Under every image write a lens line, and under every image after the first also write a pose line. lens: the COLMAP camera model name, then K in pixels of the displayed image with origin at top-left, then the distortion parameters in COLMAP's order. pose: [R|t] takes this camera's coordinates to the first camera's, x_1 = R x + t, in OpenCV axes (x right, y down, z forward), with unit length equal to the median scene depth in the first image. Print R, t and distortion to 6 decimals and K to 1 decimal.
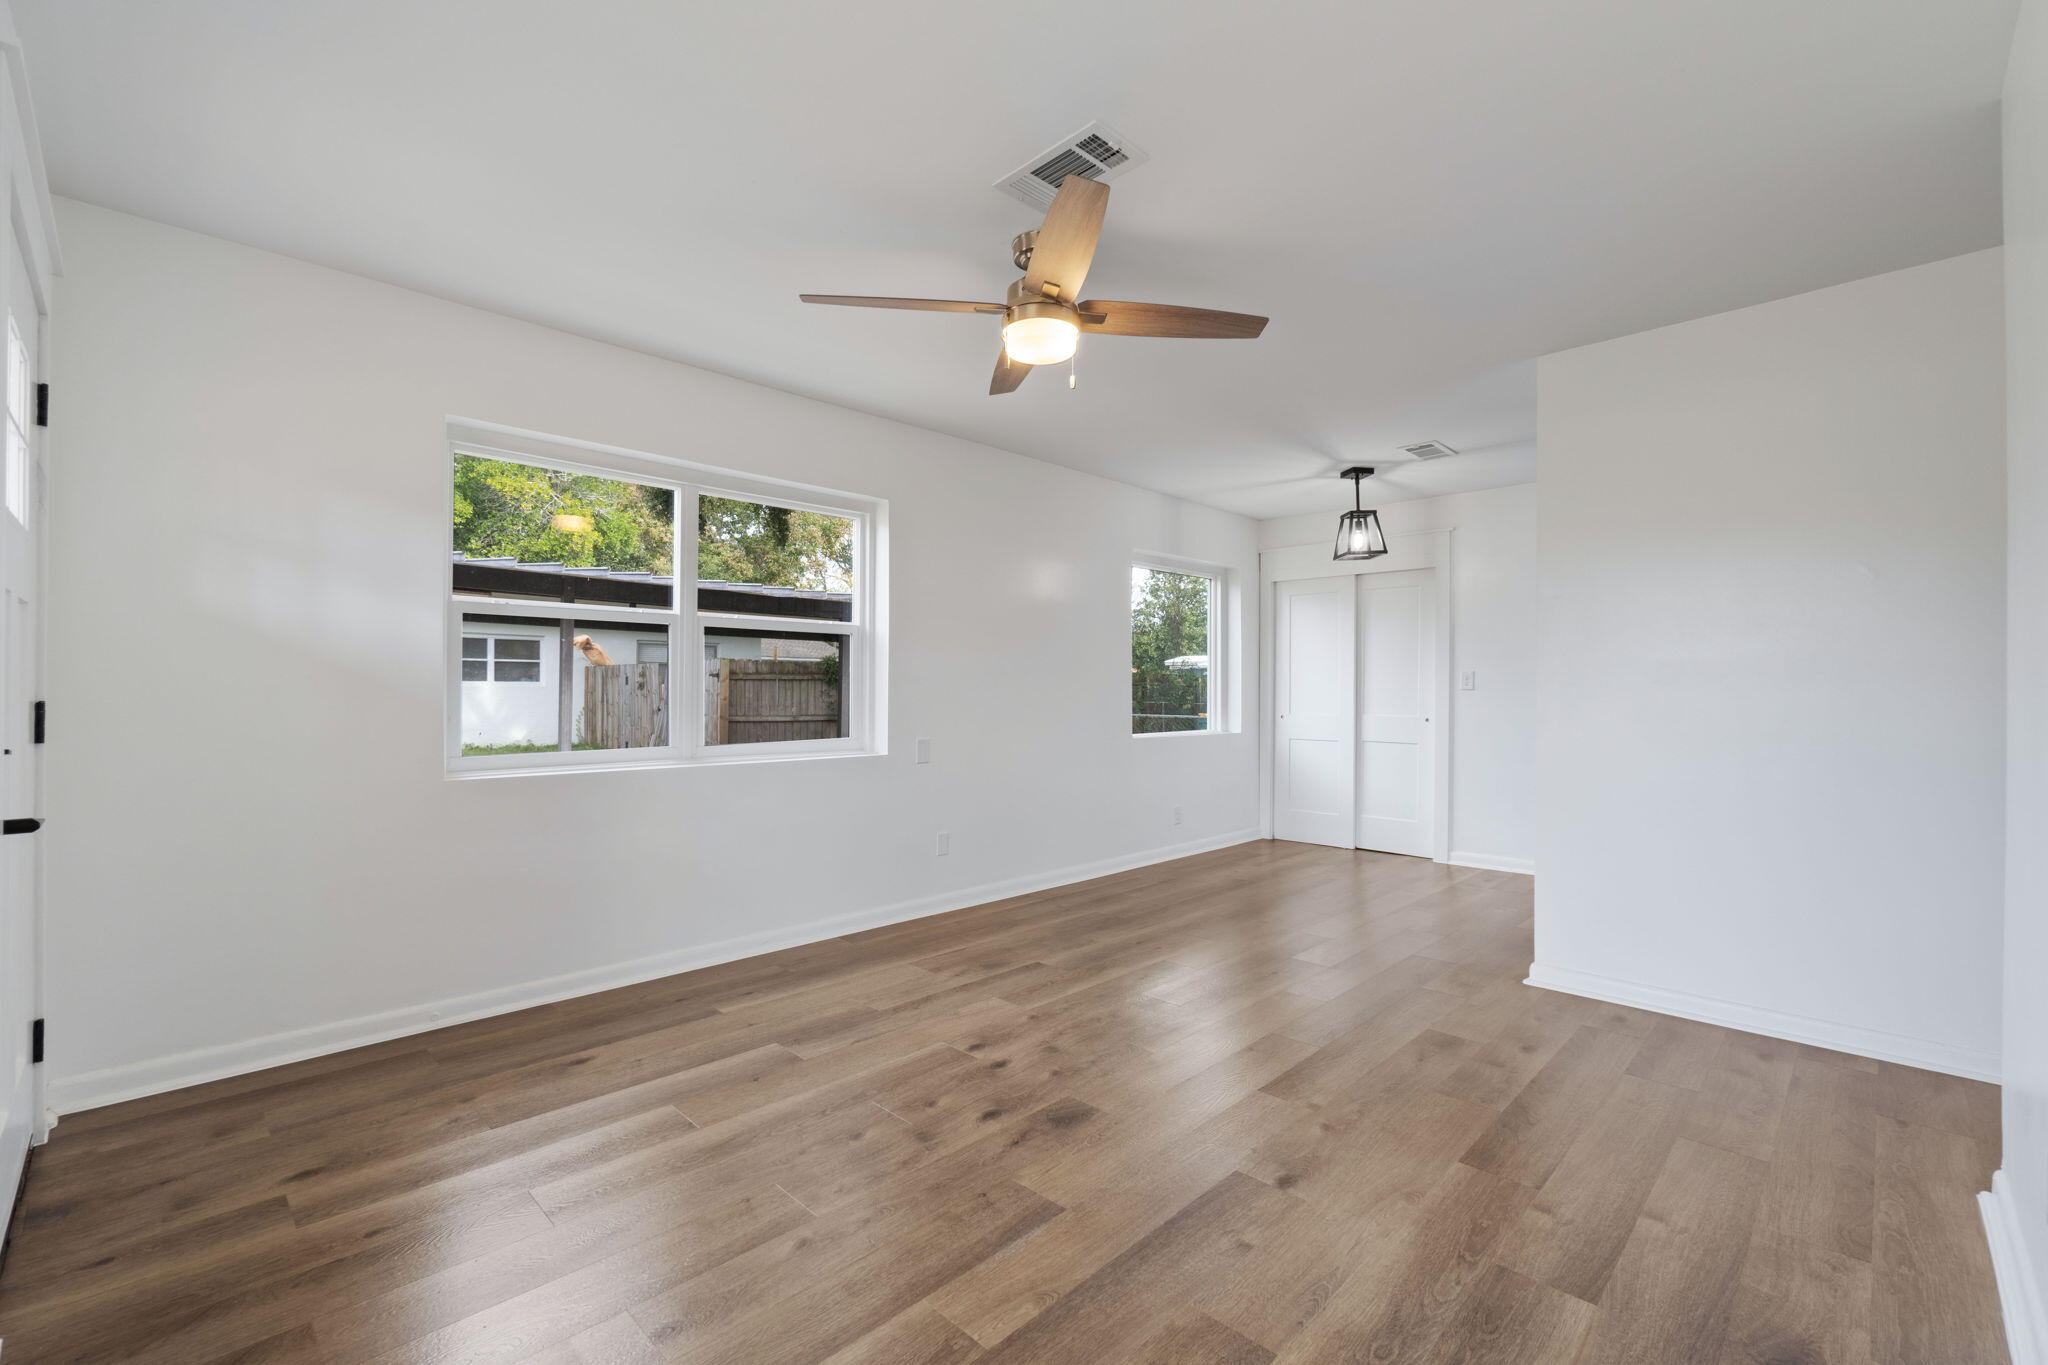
lens RADIAL K [[876.8, 0, 1024.0], [0, 876.8, 682.5], [0, 0, 1]] dist [0.000694, 0.000242]
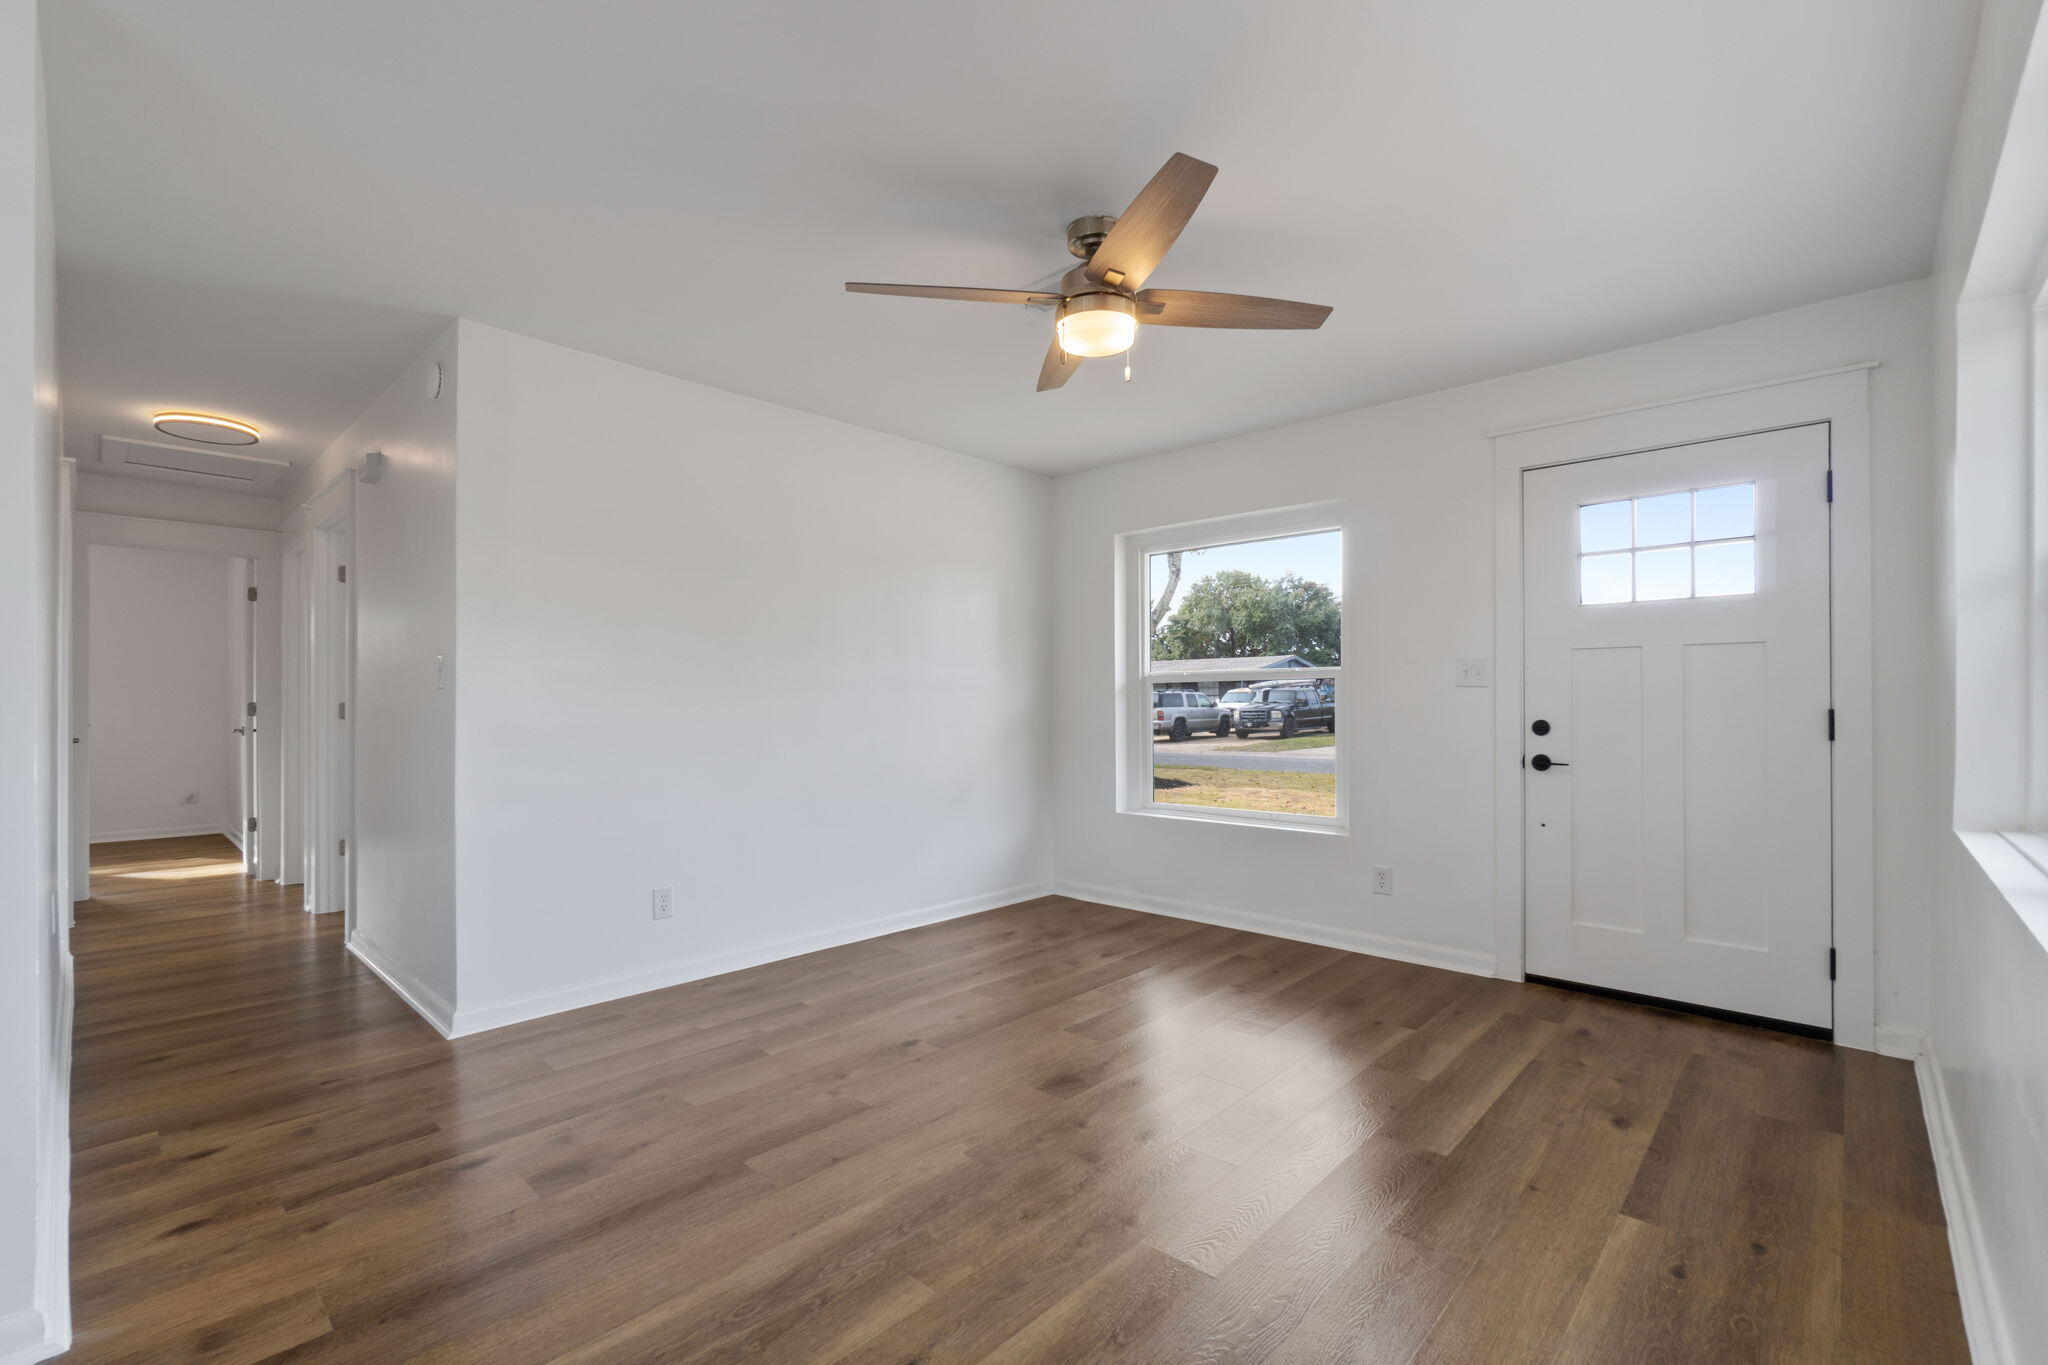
lens RADIAL K [[893.1, 0, 1015.1], [0, 893.1, 696.3], [0, 0, 1]] dist [-0.005327, 0.000418]
pose [[-0.999769, -0.001600, -0.021456, 0.099987], [-0.001265, 0.999877, -0.015607, 0.015141], [0.021478, -0.015576, -0.999648, 1.547065]]
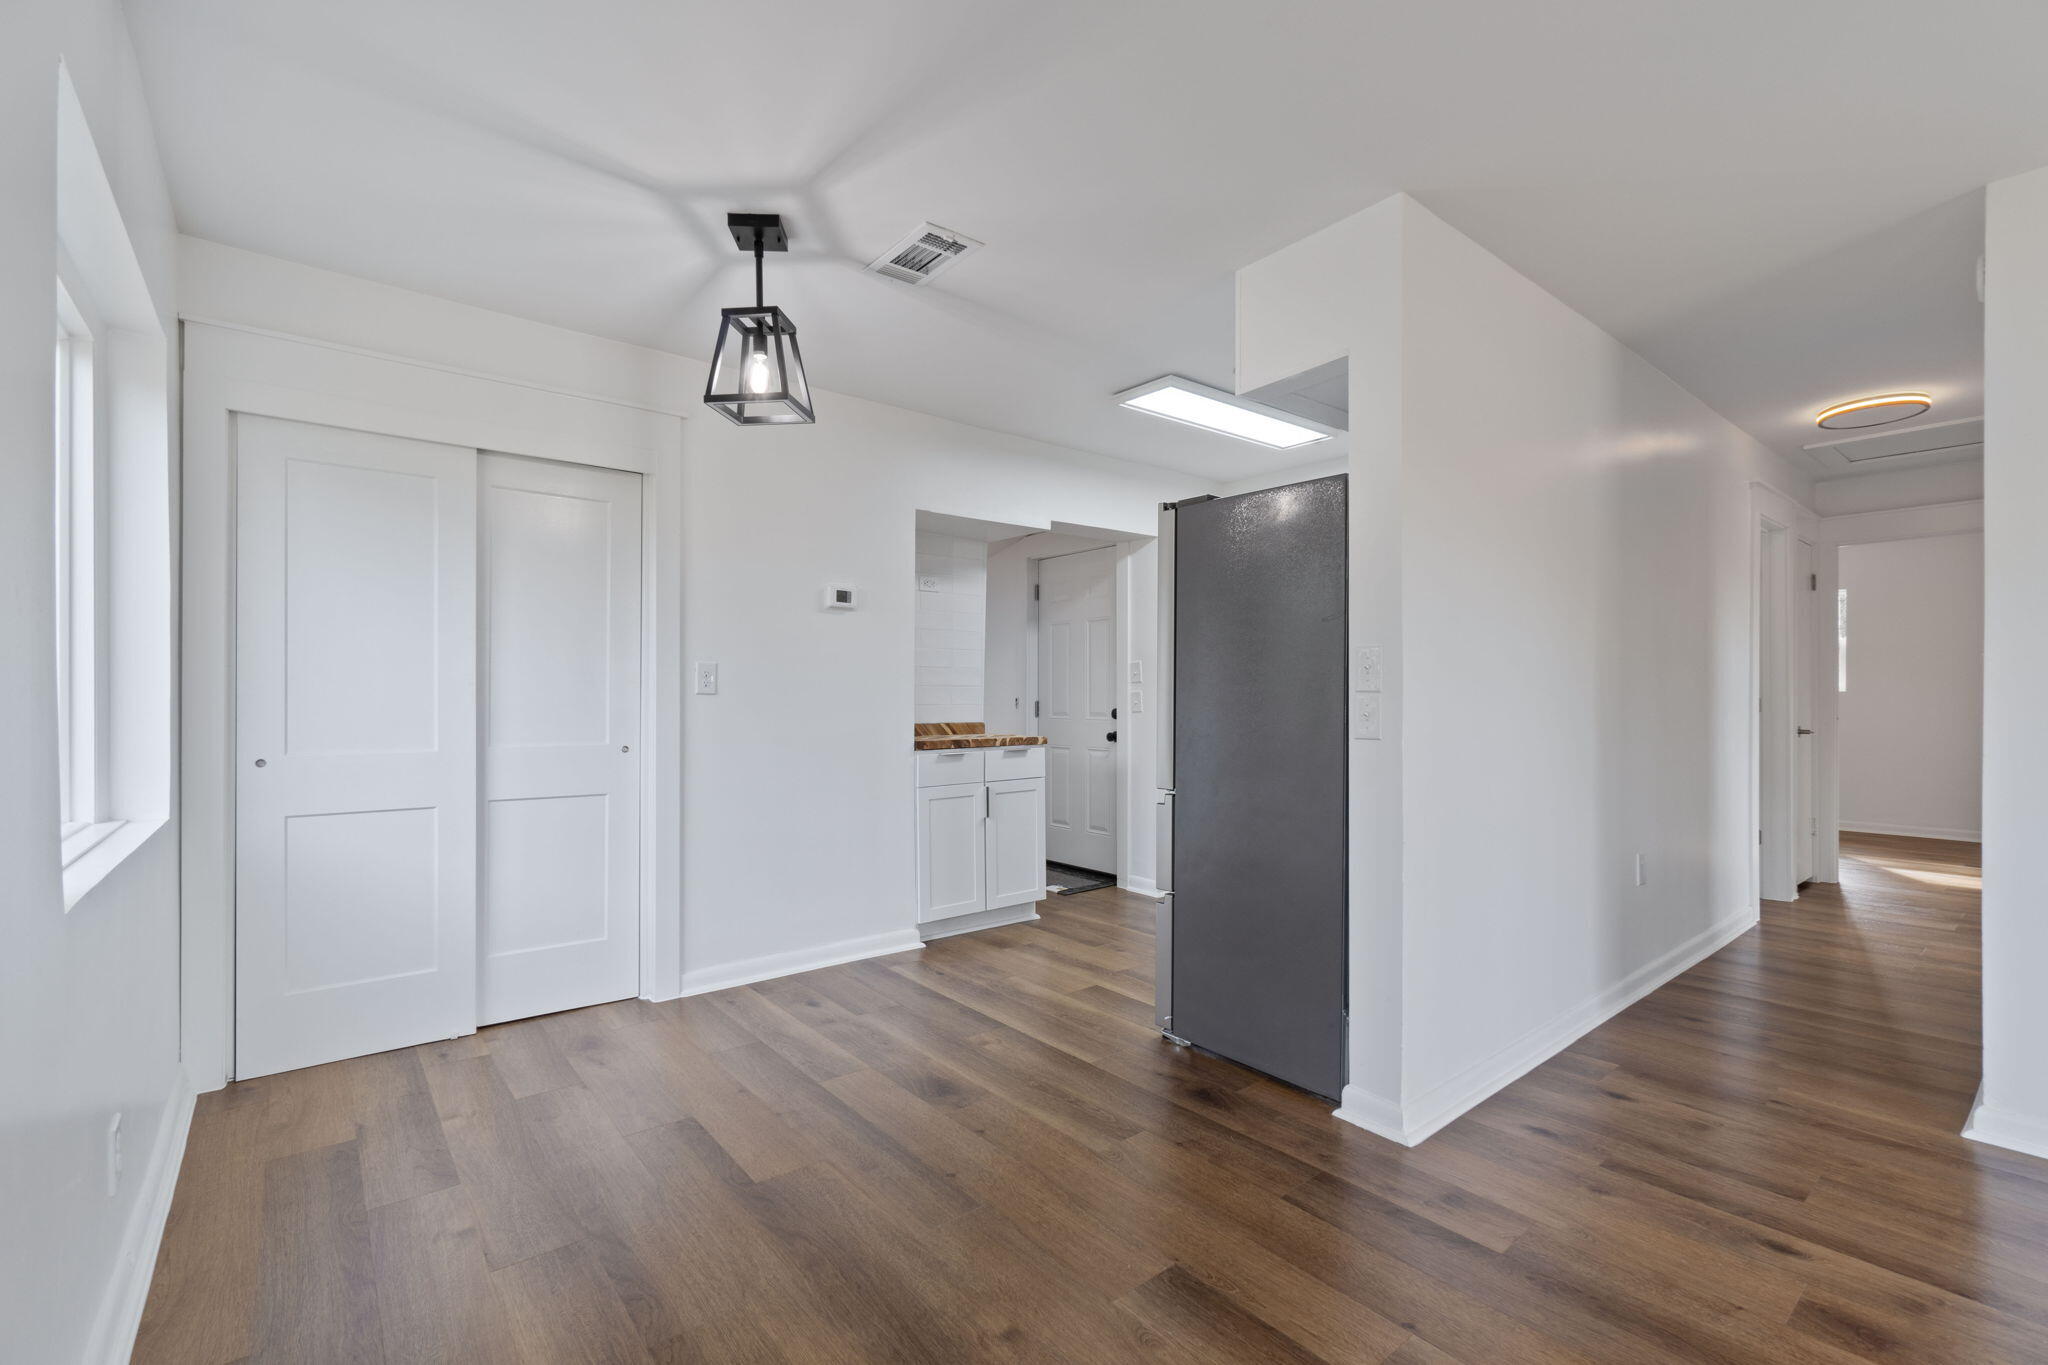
lens RADIAL K [[894.0, 0, 1014.3], [0, 894.0, 686.9], [0, 0, 1]] dist [-0.002697, 0.000399]
pose [[0.117587, 0.007514, 0.993034, -0.127432], [-0.009092, 0.999938, -0.006490, 0.010522], [-0.993021, -0.008265, 0.117648, 1.281208]]
